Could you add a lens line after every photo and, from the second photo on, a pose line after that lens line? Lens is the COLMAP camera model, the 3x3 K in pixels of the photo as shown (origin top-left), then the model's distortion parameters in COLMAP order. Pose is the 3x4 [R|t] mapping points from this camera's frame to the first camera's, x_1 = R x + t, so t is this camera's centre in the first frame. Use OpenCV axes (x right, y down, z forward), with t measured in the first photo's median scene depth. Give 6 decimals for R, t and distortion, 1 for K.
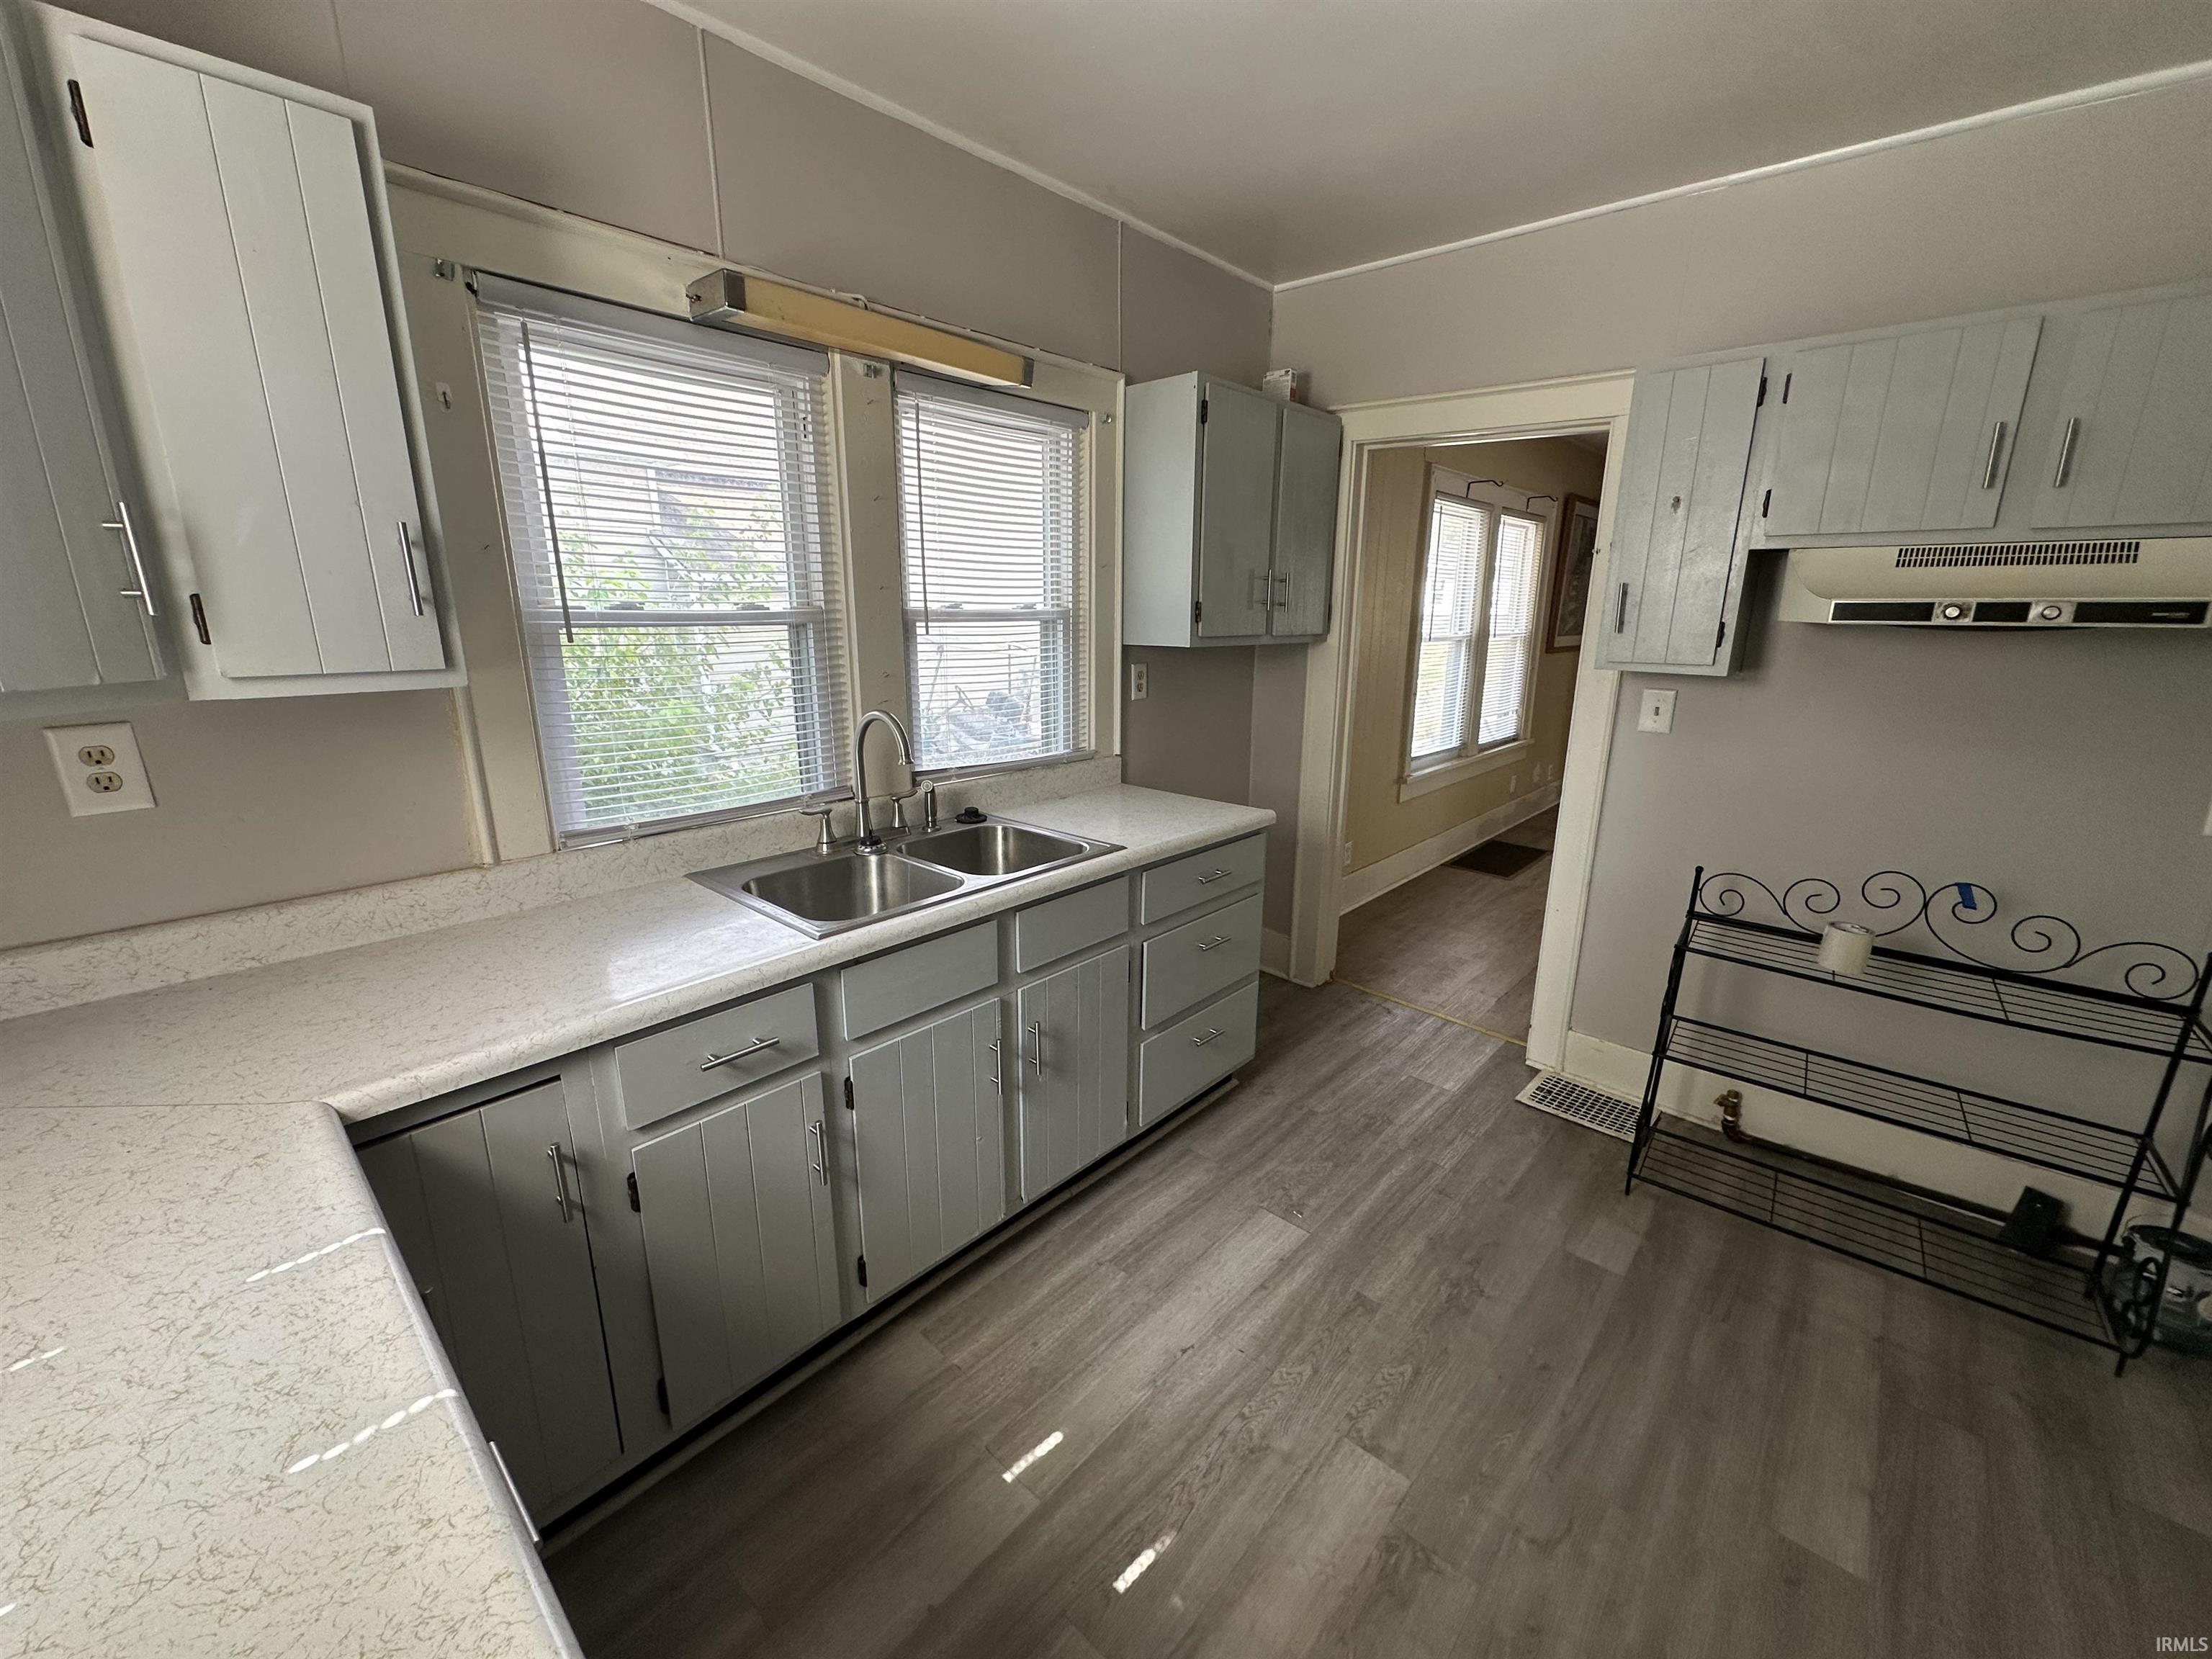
lens RADIAL K [[881.2, 0, 1098.4], [0, 881.2, 834.0], [0, 0, 1]] dist [0.000076, -0.000086]
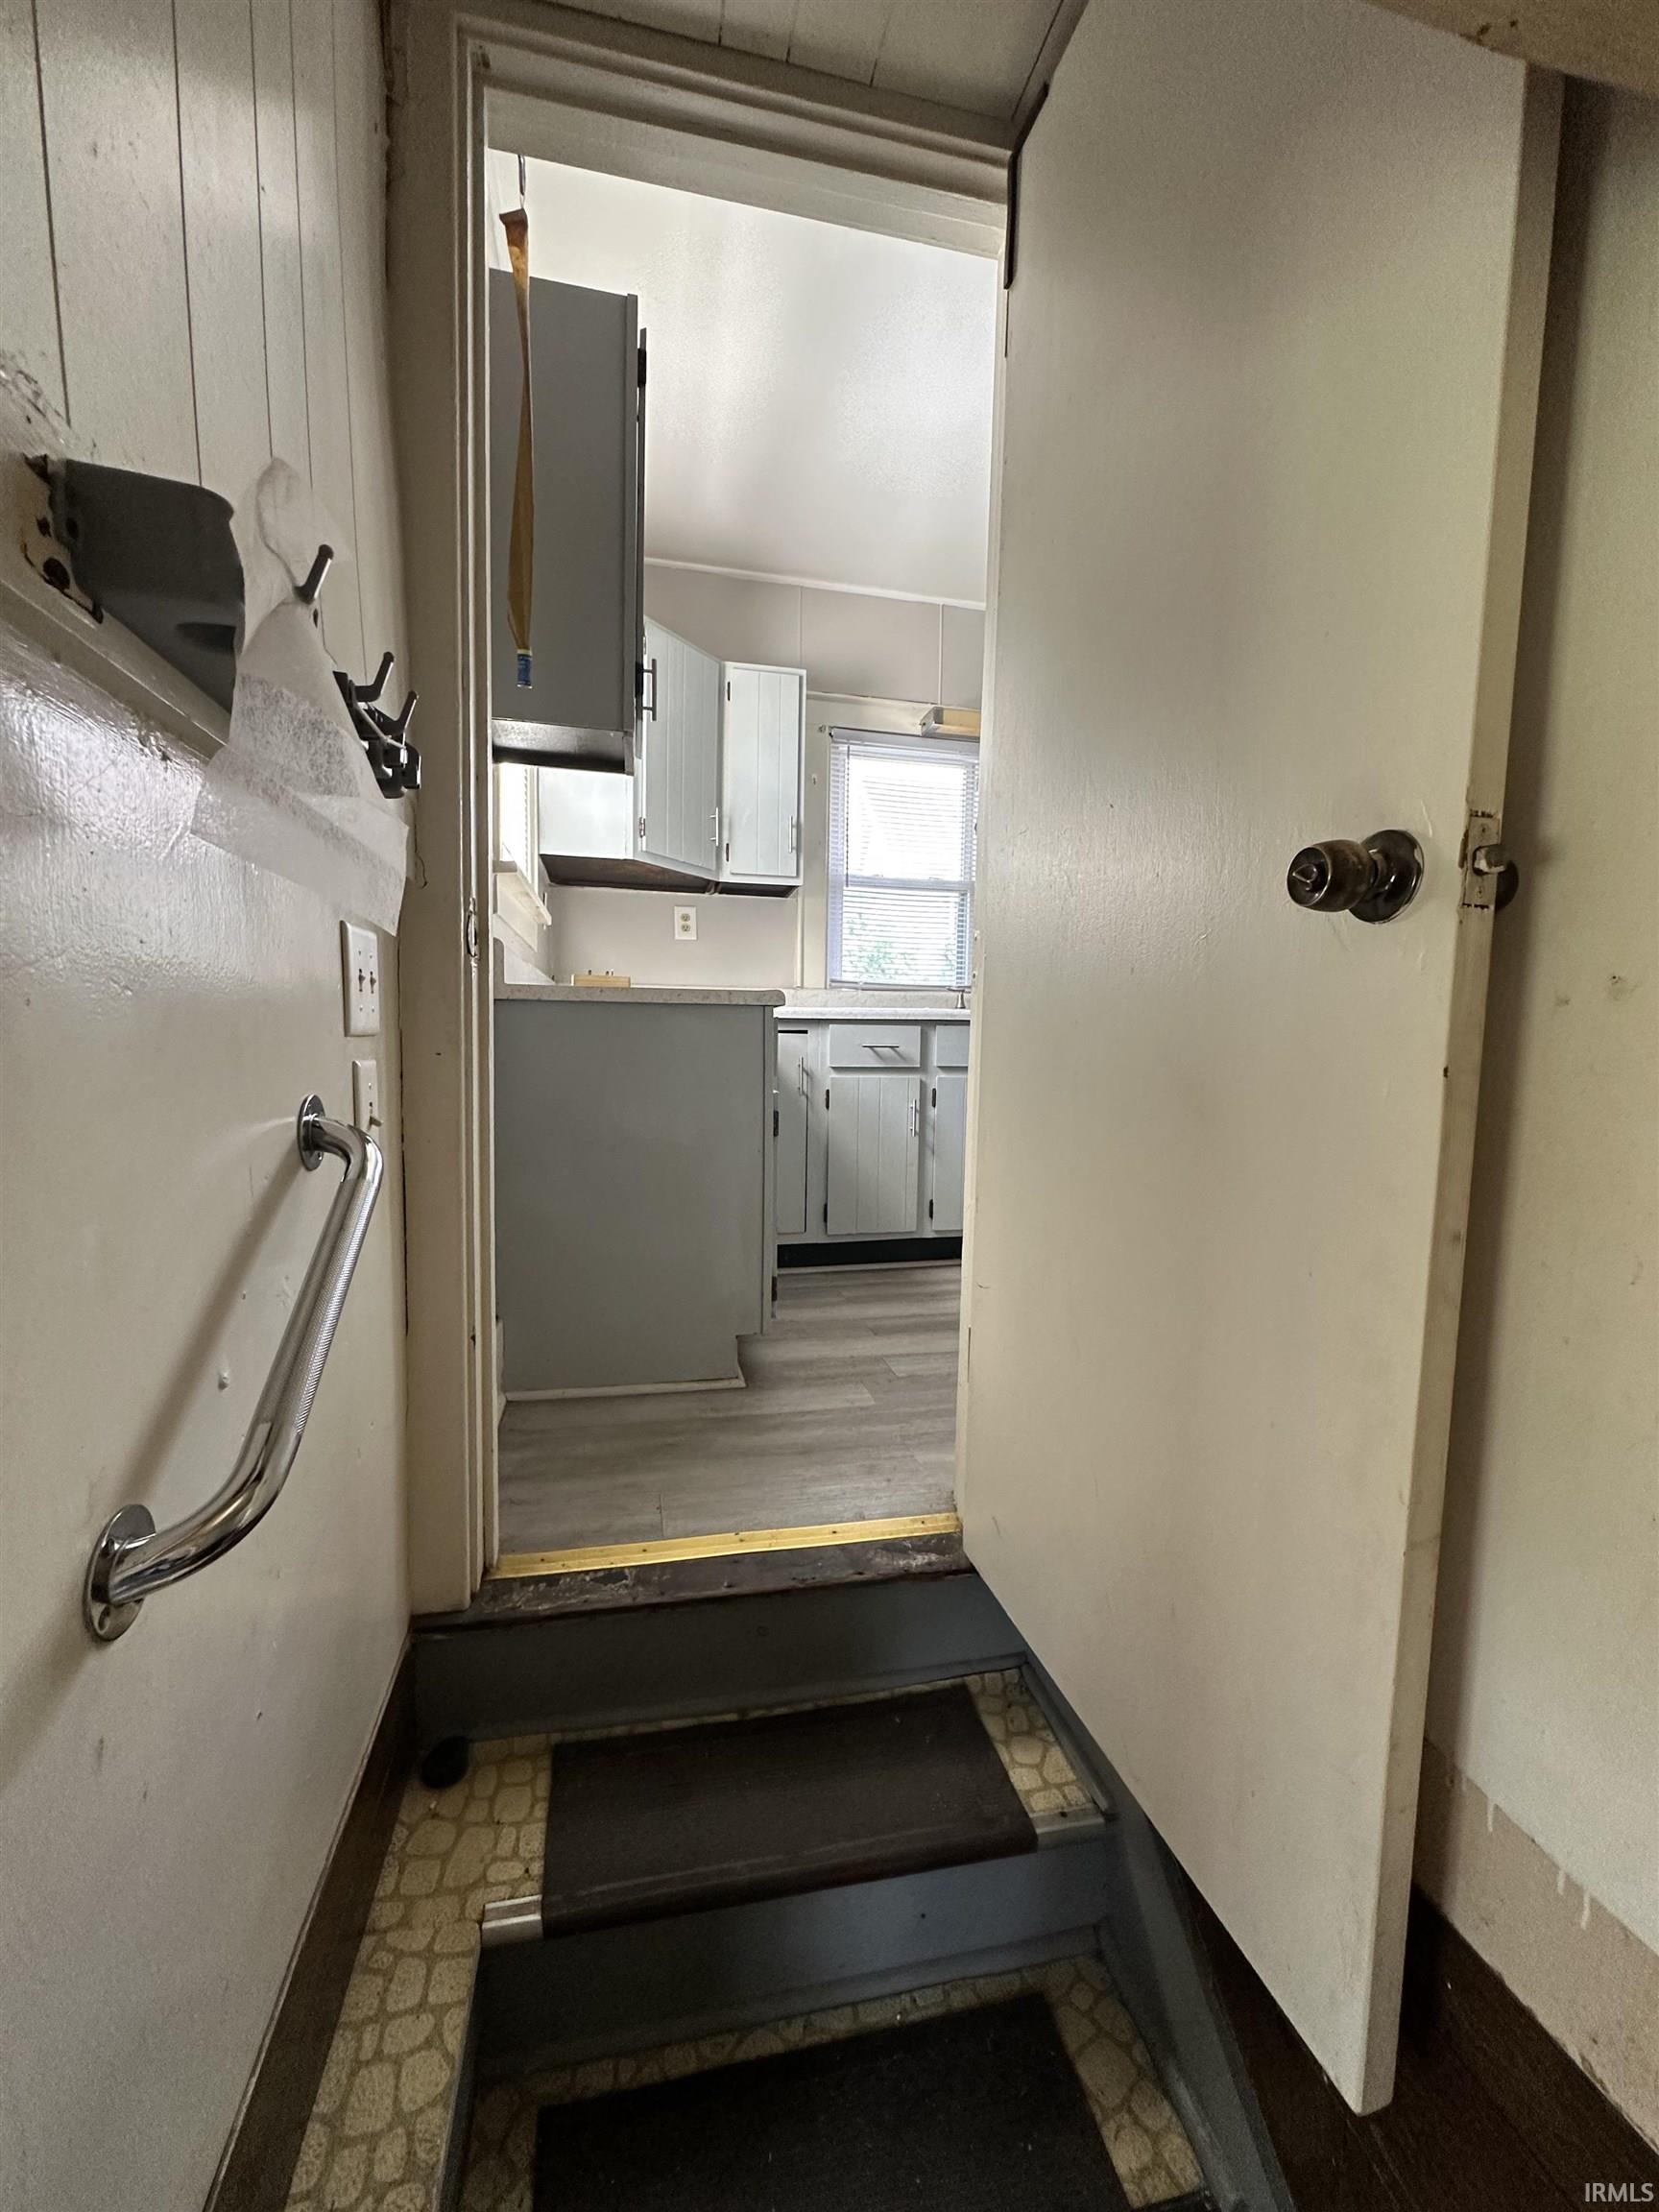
lens RADIAL K [[881.2, 0, 824.2], [0, 881.2, 1106.5], [0, 0, 1]] dist [0.000076, -0.000086]
pose [[0.821667, 0.049752, -0.567793, 0.623300], [-0.151922, 0.979261, -0.134044, 0.633997], [0.549348, 0.196399, 0.812185, -0.683137]]
